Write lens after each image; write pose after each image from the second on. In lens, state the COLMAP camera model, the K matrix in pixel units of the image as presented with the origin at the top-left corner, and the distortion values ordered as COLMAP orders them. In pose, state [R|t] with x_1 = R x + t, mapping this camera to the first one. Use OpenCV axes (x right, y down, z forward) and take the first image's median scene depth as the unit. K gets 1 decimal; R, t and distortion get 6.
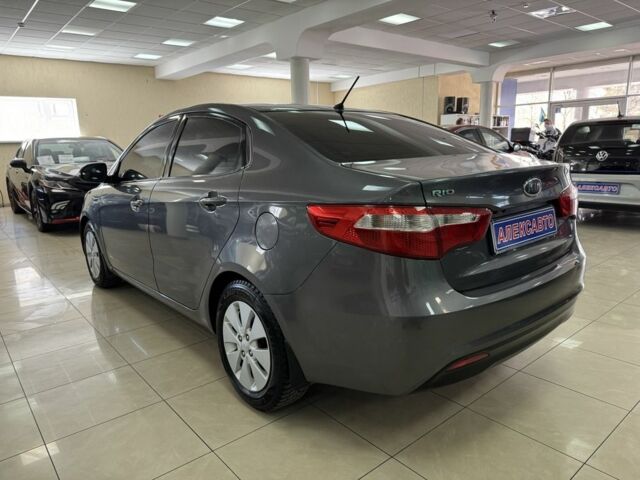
lens RADIAL K [[459.2, 0, 320.0], [0, 459.2, 240.0], [0, 0, 1]] dist [0.054570, -0.053716]
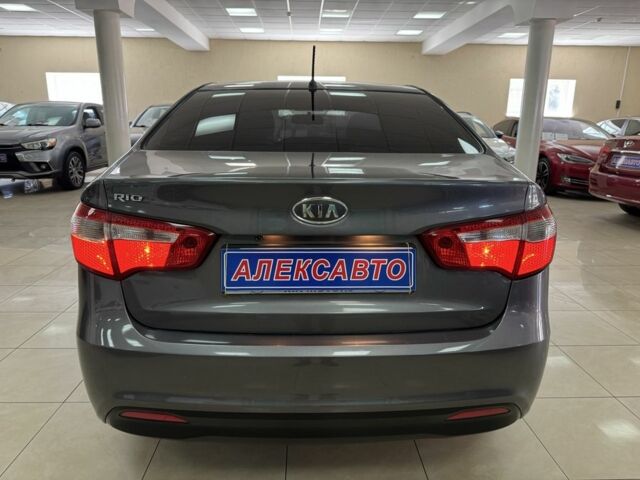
lens RADIAL K [[459.2, 0, 320.0], [0, 459.2, 240.0], [0, 0, 1]] dist [0.054570, -0.053716]
pose [[0.790550, 0.187586, -0.582960, 0.174323], [-0.159072, 0.982157, 0.100323, -0.028441], [0.591377, 0.013422, 0.806284, 0.098552]]
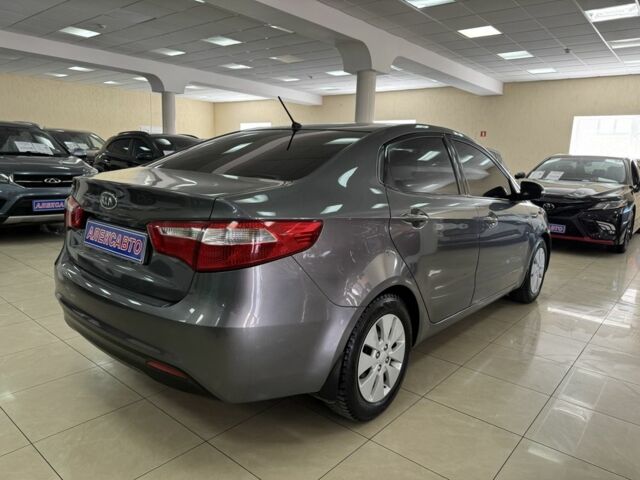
lens RADIAL K [[460.8, 0, 320.0], [0, 460.8, 240.0], [0, 0, 1]] dist [0.043387, -0.006238]
pose [[0.183362, 0.220293, -0.958045, 0.331844], [-0.256385, 0.951556, 0.169731, -0.070329], [0.949023, 0.214506, 0.230959, 0.254656]]
